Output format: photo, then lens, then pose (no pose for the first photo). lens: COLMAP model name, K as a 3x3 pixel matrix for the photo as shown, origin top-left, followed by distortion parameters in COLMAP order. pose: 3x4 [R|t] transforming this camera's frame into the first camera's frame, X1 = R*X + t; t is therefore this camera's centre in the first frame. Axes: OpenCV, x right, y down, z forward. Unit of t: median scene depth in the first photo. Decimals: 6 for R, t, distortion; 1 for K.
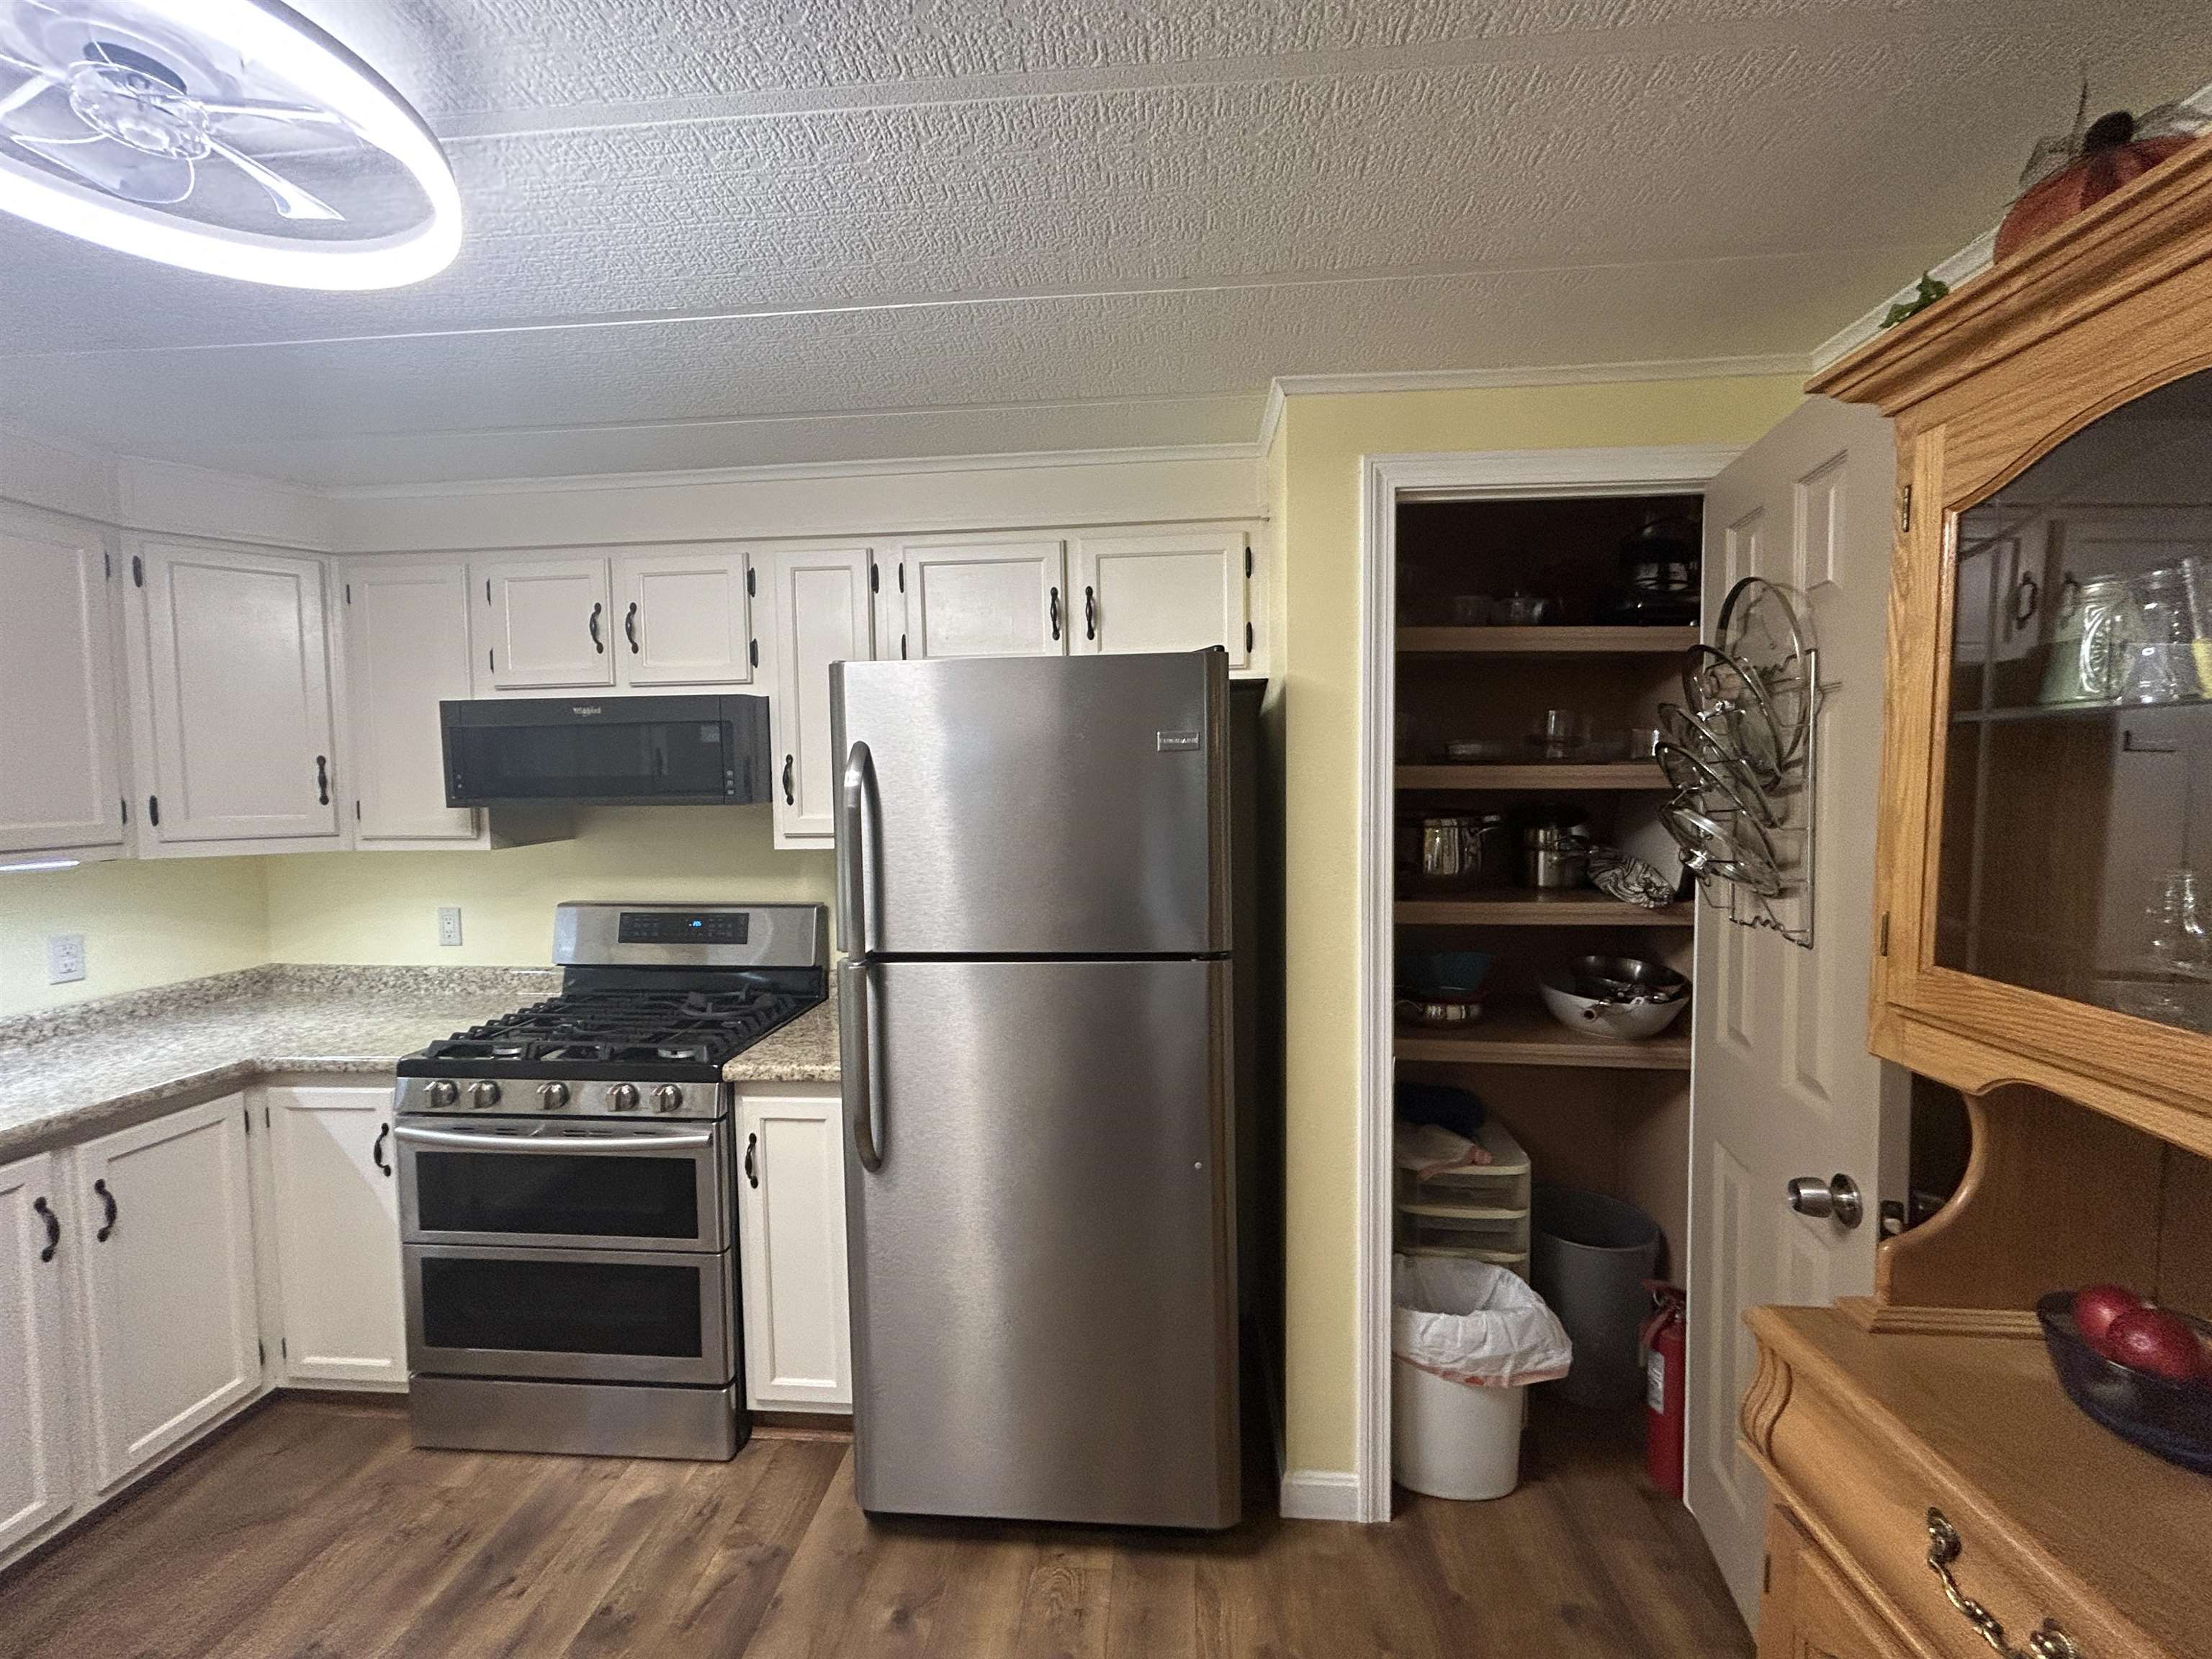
lens RADIAL K [[893.6, 0, 1099.9], [0, 893.6, 830.4], [0, 0, 1]] dist [-0.003096, 0.002728]
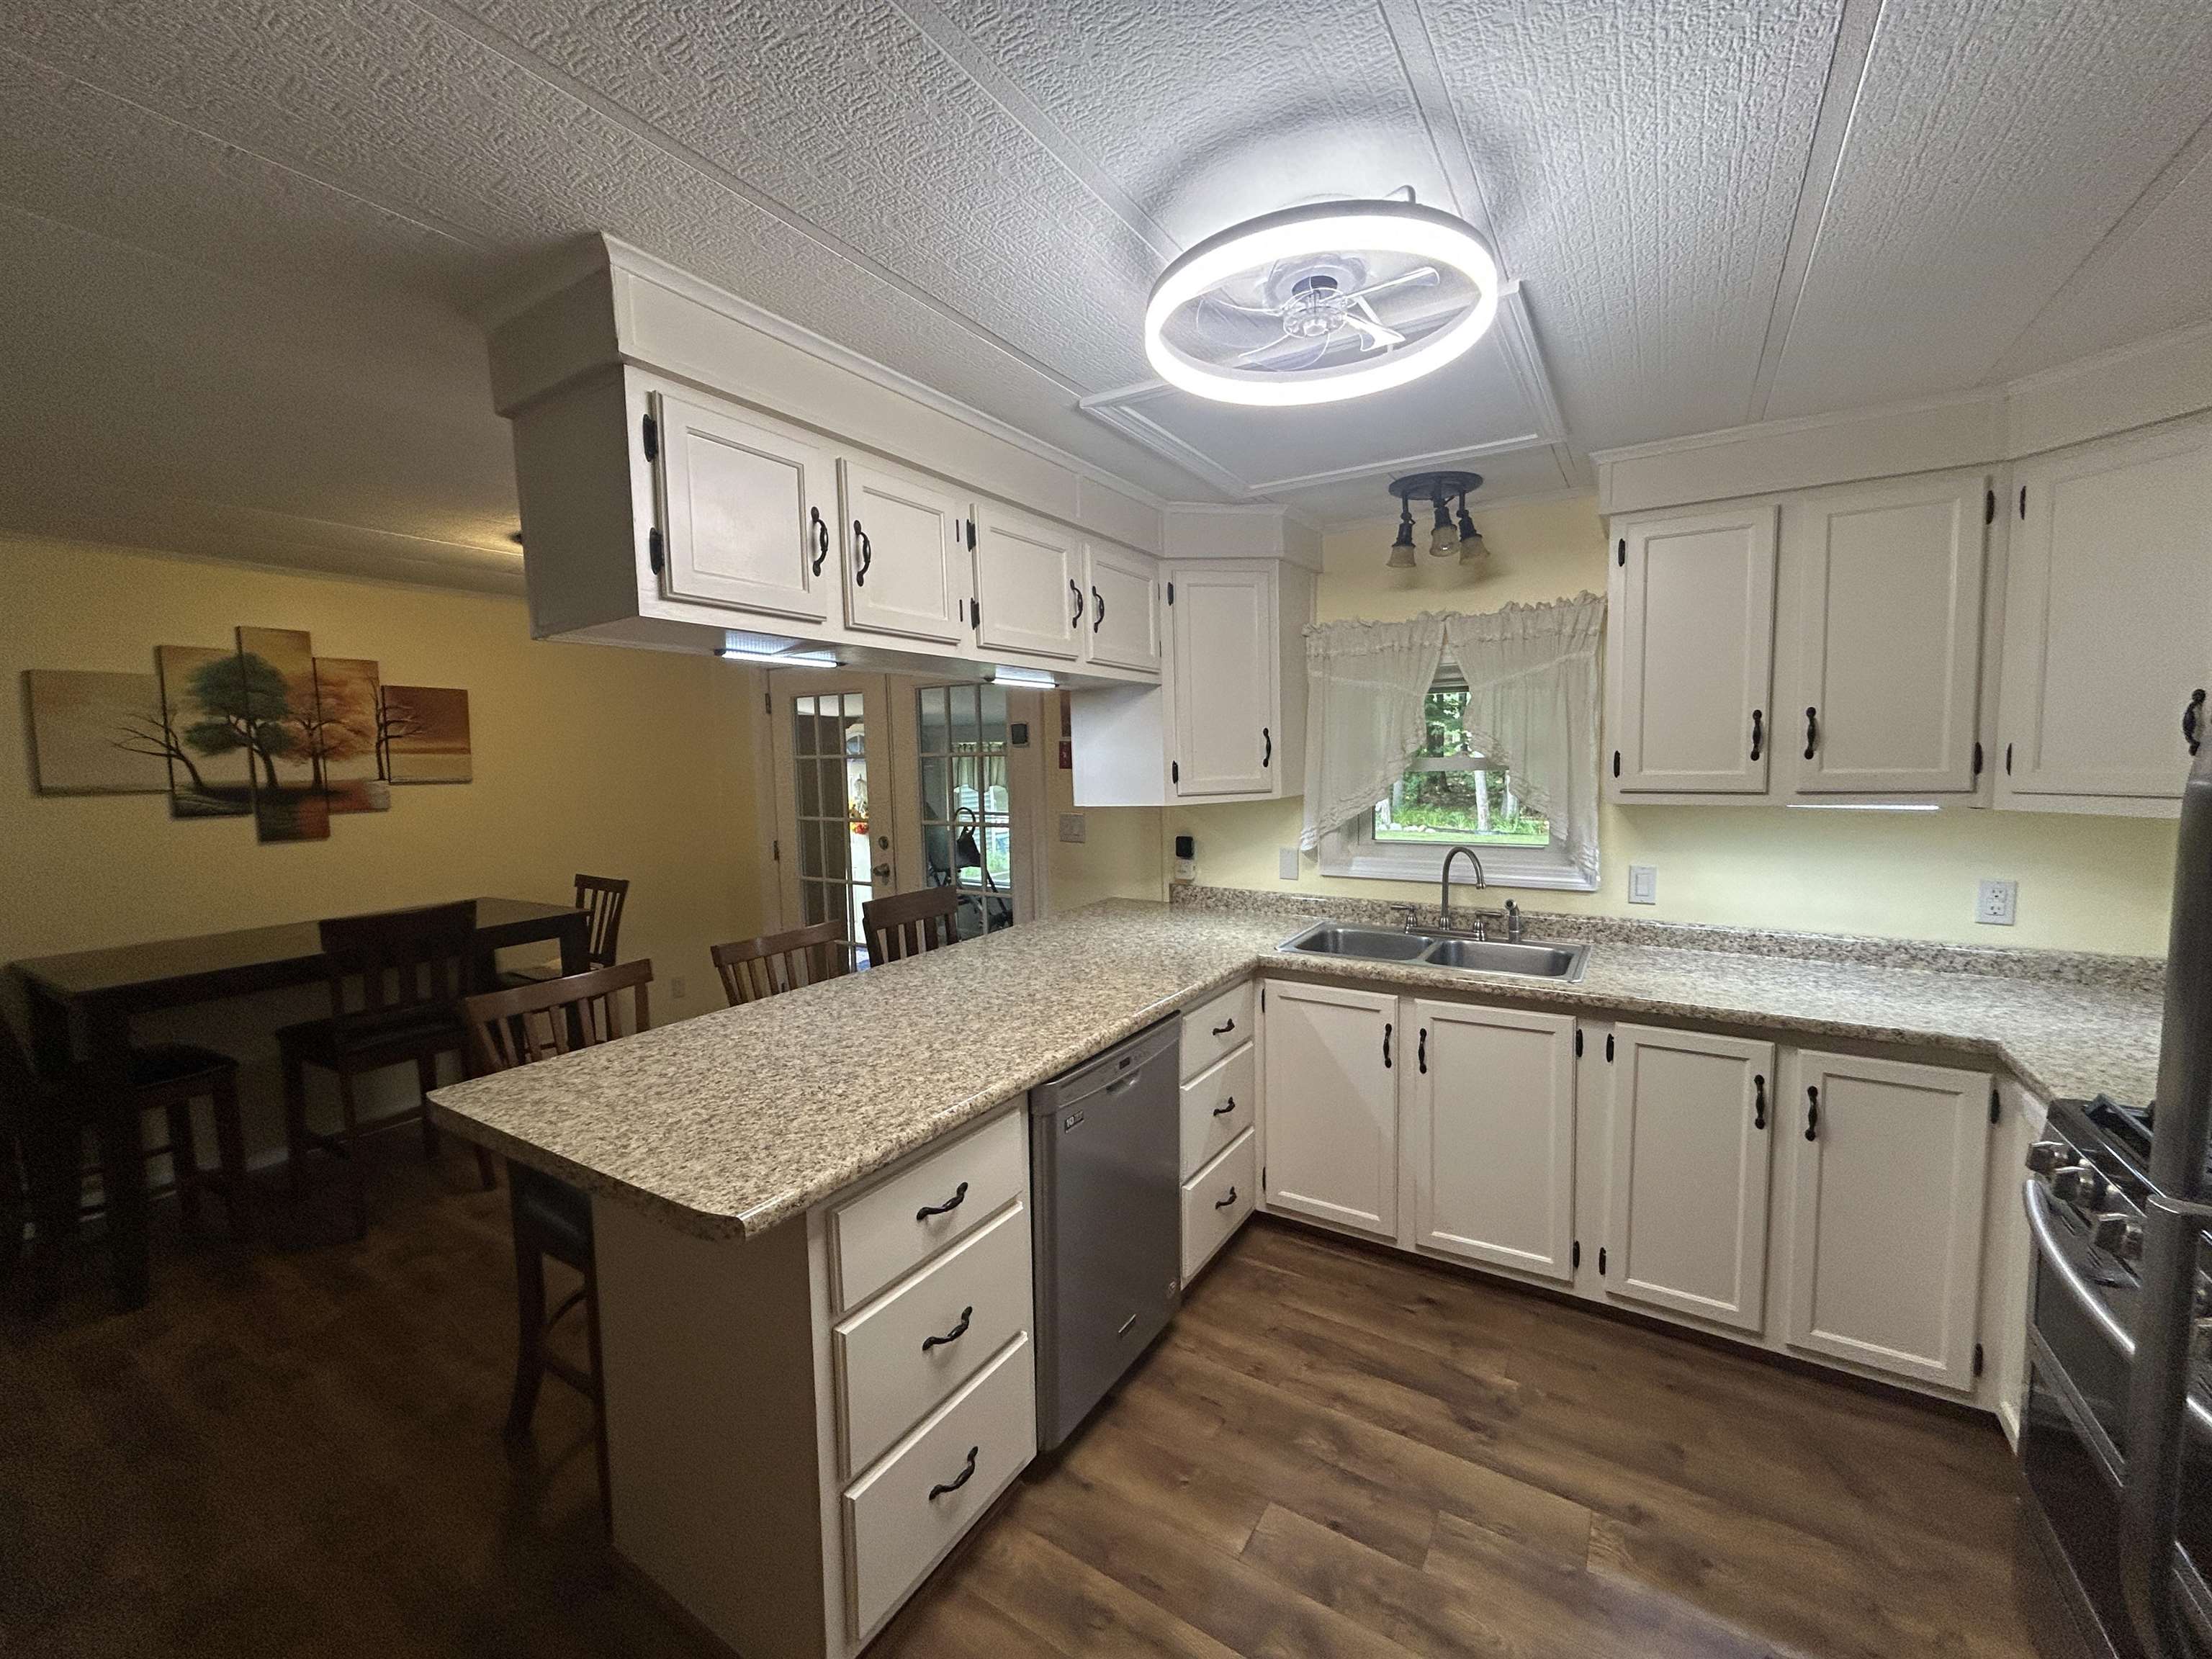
lens RADIAL K [[893.6, 0, 1104.3], [0, 893.6, 822.0], [0, 0, 1]] dist [-0.003096, 0.002728]
pose [[-0.455083, 0.087141, -0.886175, 0.229794], [-0.025697, 0.993500, 0.110891, -0.038336], [0.890078, 0.073236, -0.449886, 0.601849]]
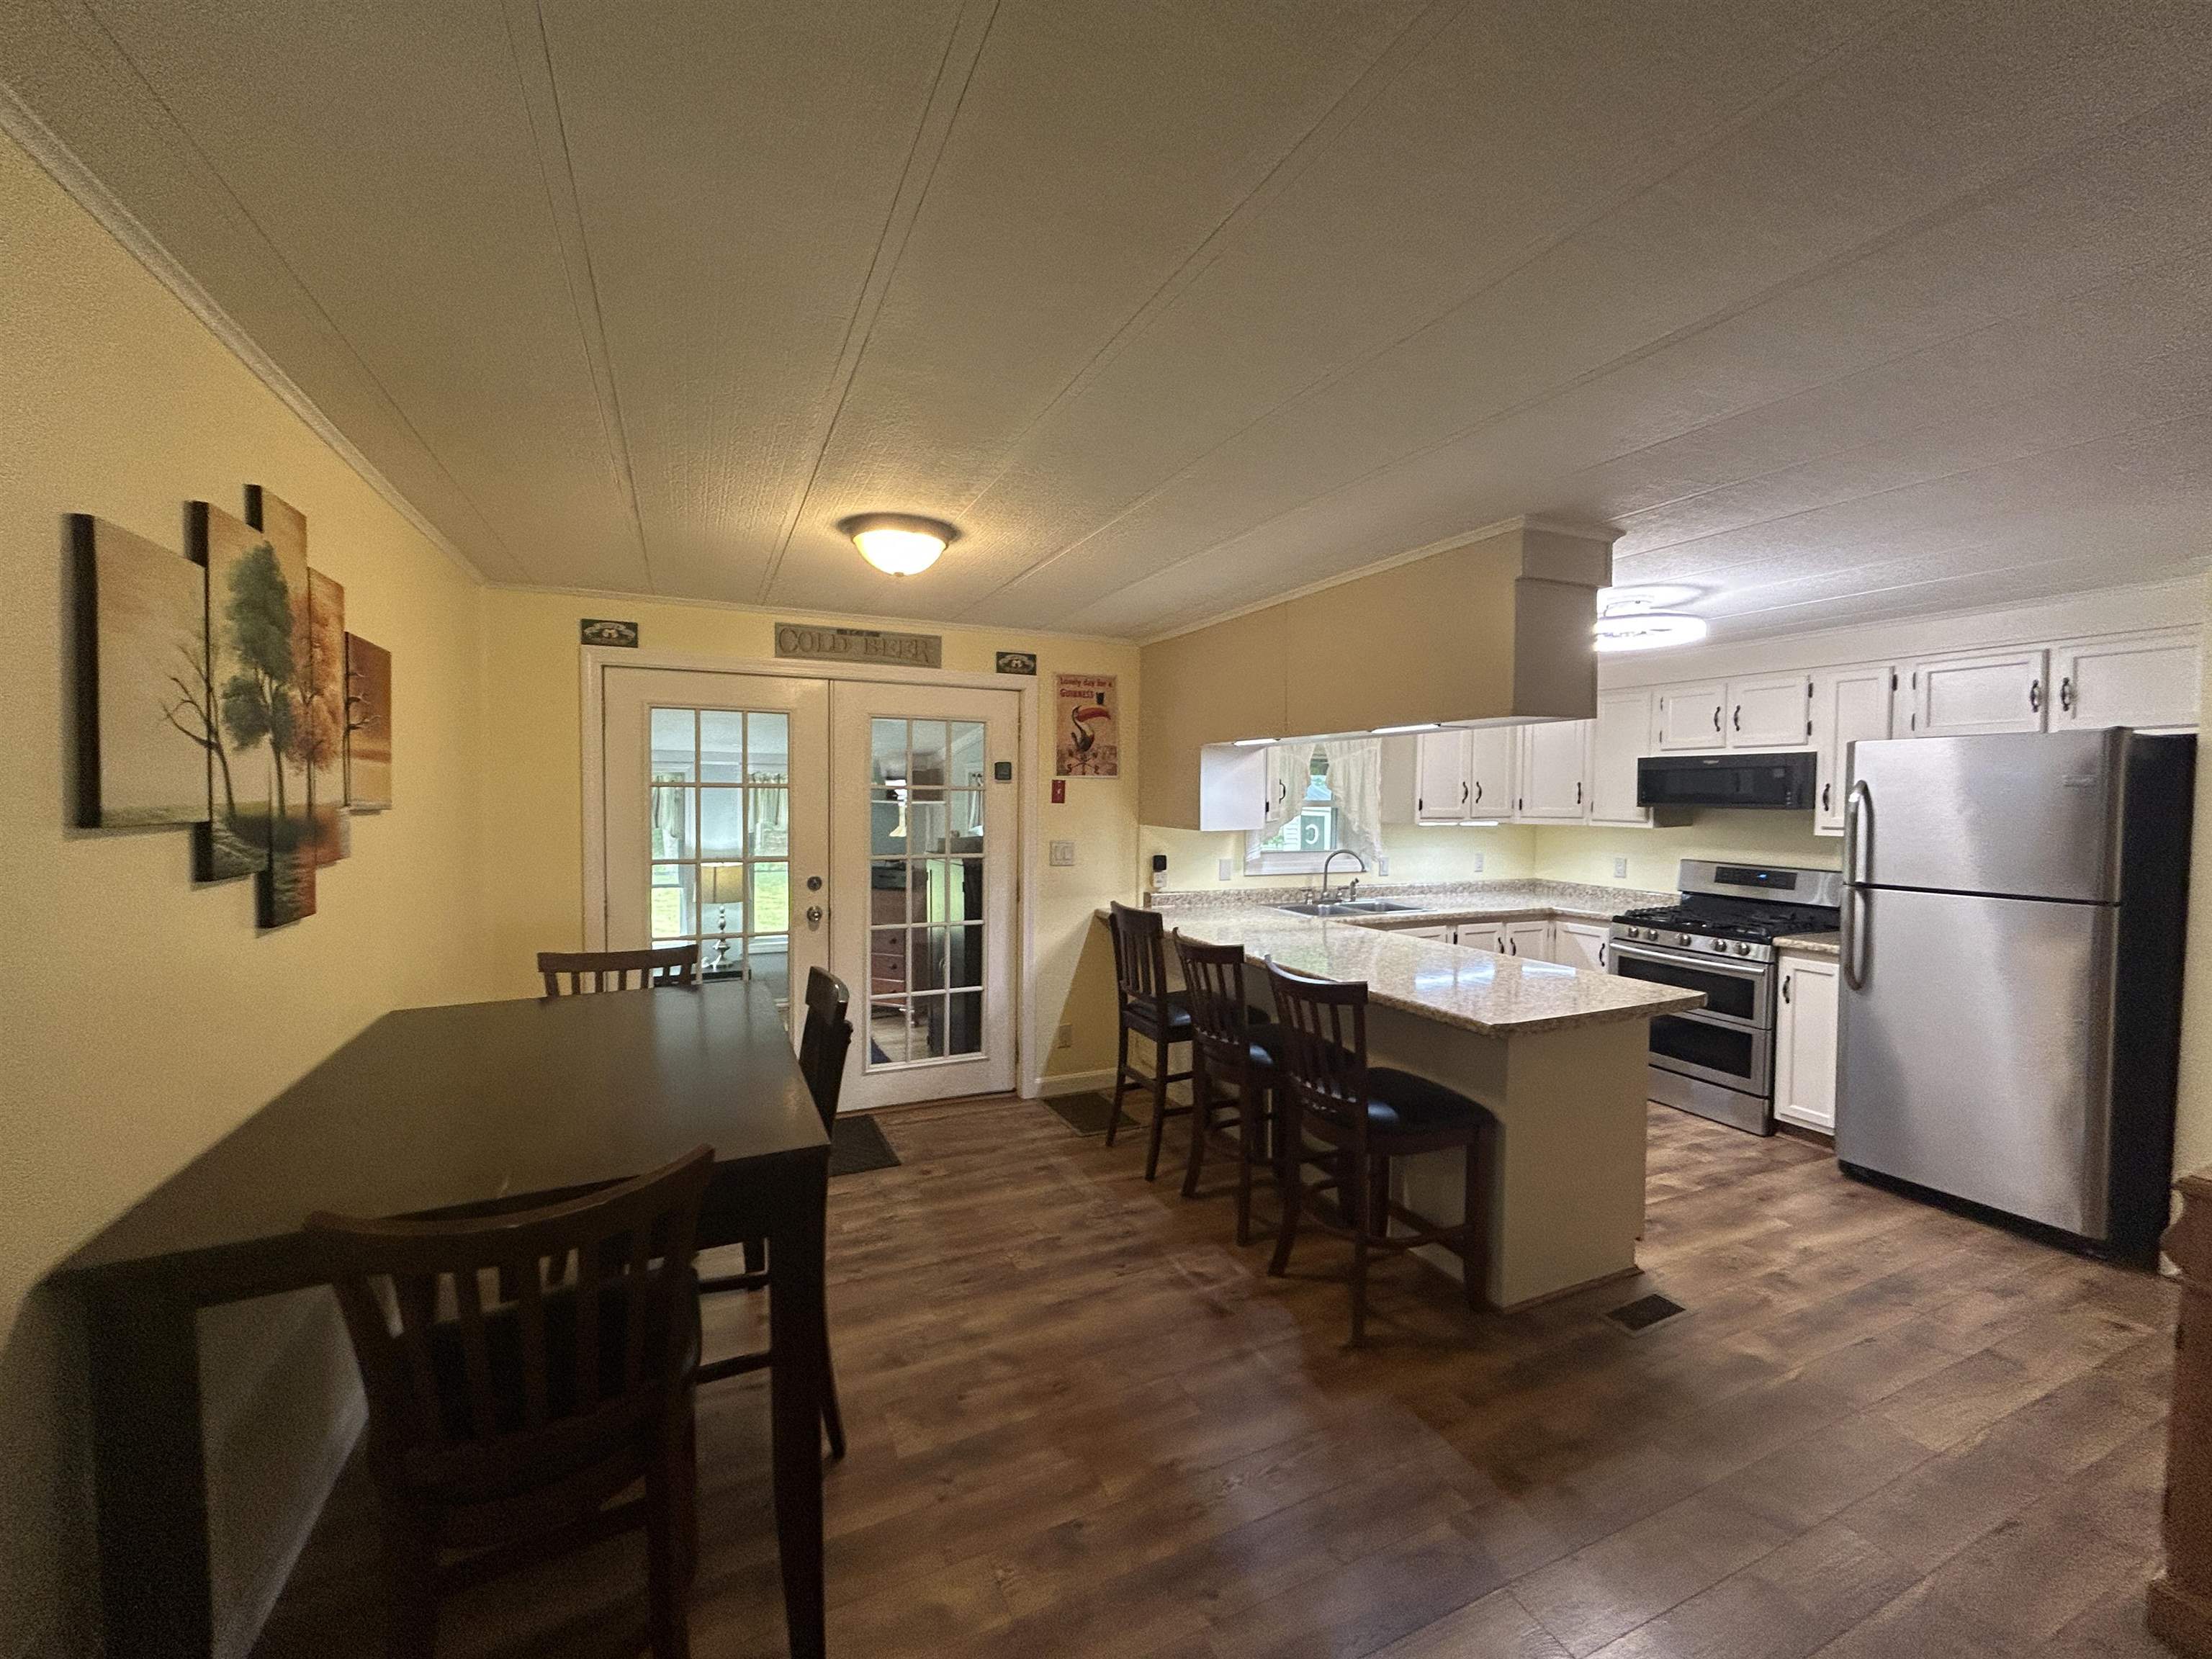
lens RADIAL K [[893.6, 0, 1106.1], [0, 893.6, 826.4], [0, 0, 1]] dist [-0.003096, 0.002728]
pose [[0.497876, 0.048437, -0.865894, 0.546880], [-0.063583, 0.997791, 0.019256, 0.066420], [0.864914, 0.045469, 0.499856, -1.290109]]
